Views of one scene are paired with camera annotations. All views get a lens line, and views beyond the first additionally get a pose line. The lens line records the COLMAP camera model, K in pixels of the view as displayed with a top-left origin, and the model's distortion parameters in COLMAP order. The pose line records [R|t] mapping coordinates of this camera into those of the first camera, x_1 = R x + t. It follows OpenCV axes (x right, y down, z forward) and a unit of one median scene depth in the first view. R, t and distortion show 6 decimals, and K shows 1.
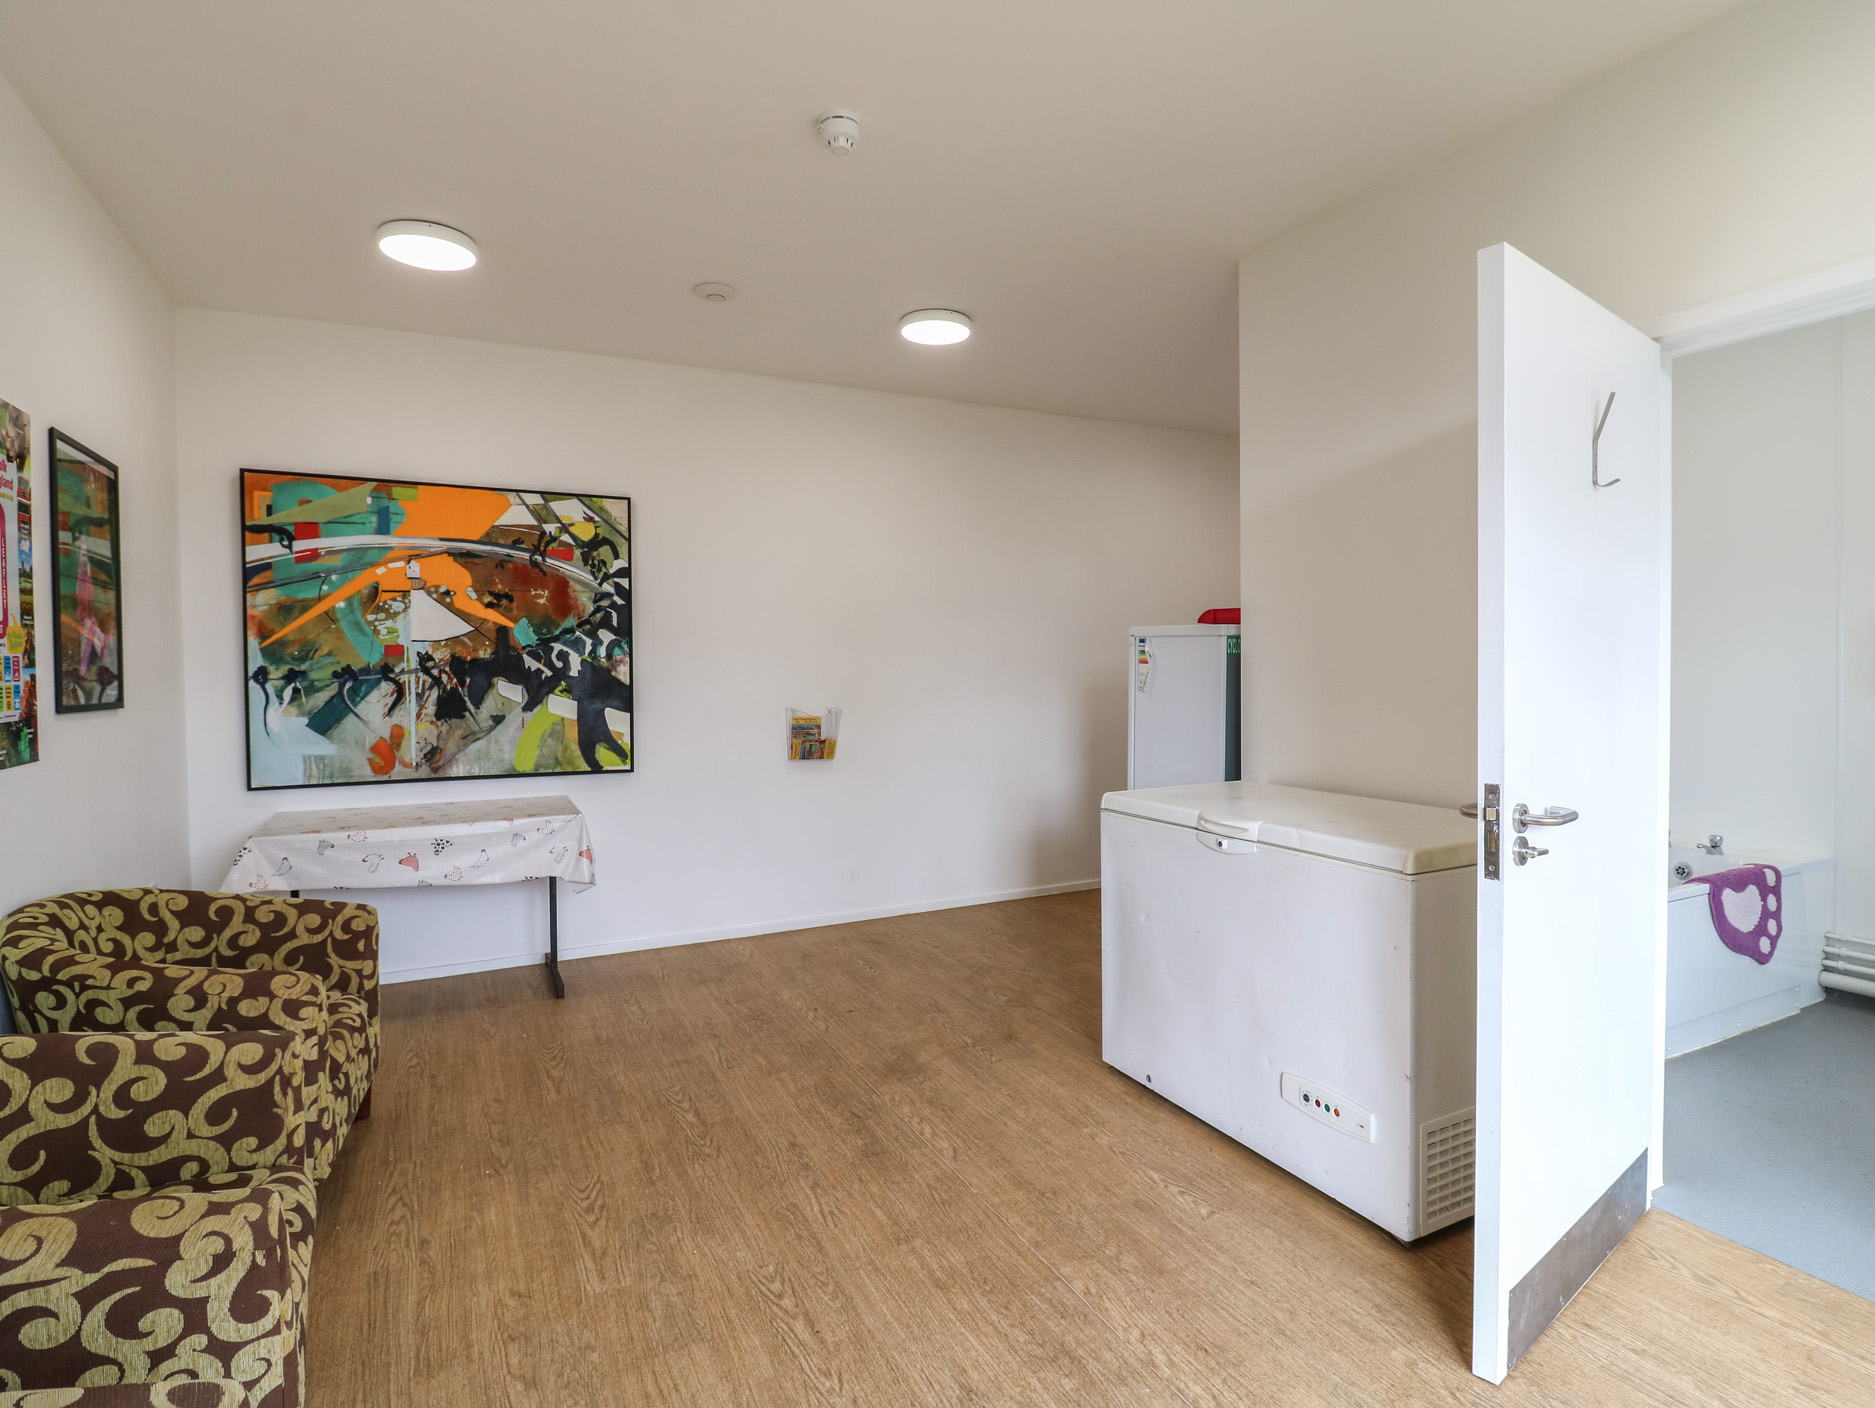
lens RADIAL K [[954.0, 0, 942.7], [0, 954.0, 699.9], [0, 0, 1]] dist [-0.005229, -0.001208]
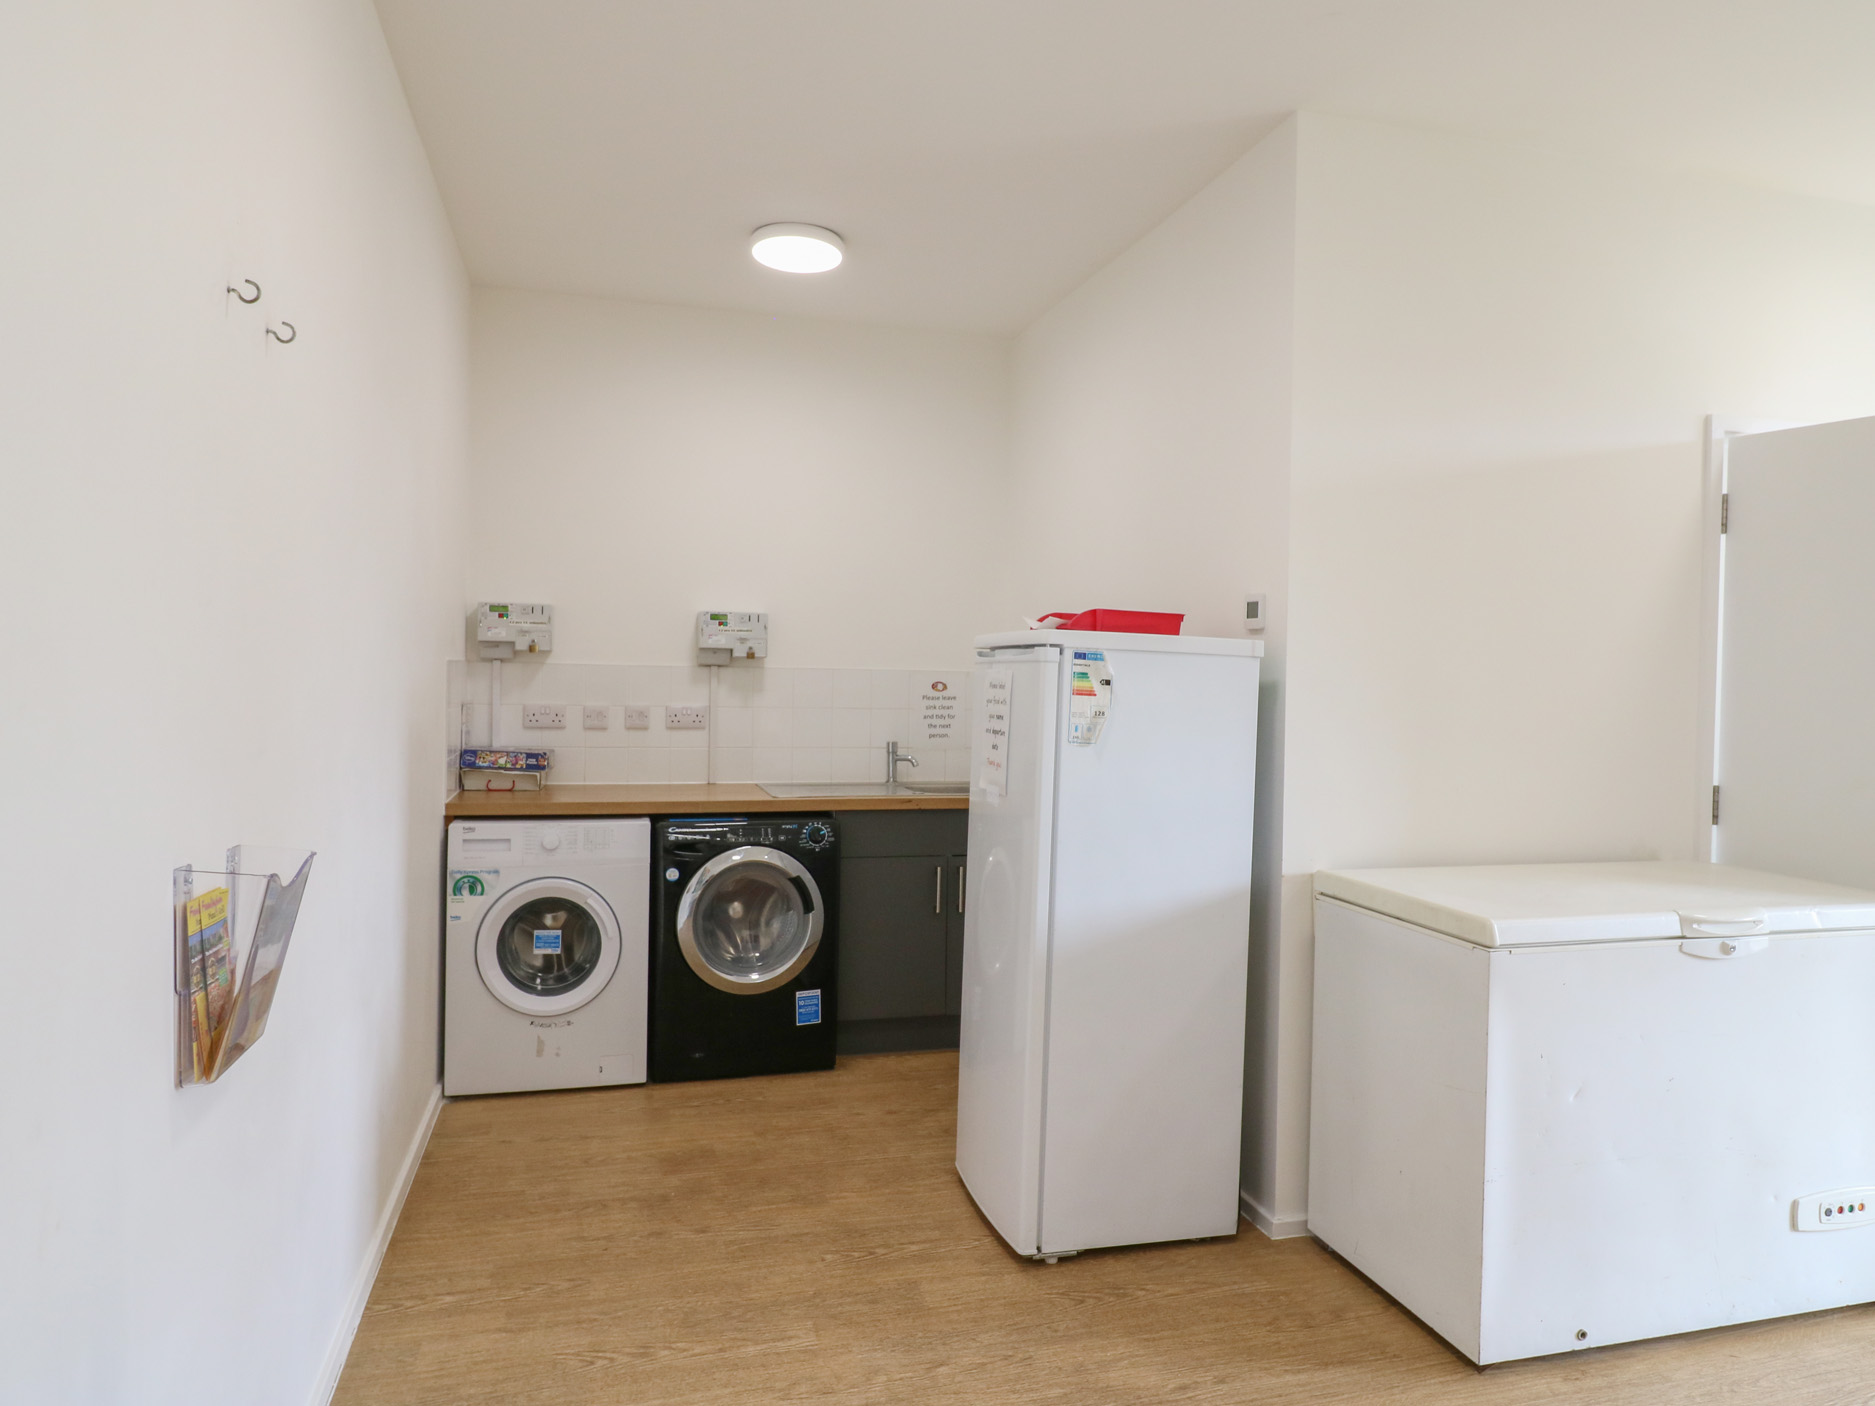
lens RADIAL K [[1217.9, 0, 939.8], [0, 1217.9, 698.8], [0, 0, 1]] dist [-0.004181, -0.001541]
pose [[0.206840, -0.011526, 0.978307, -0.609167], [0.016254, 0.999833, 0.008343, -0.051608], [-0.978240, 0.014175, 0.206993, 1.098160]]
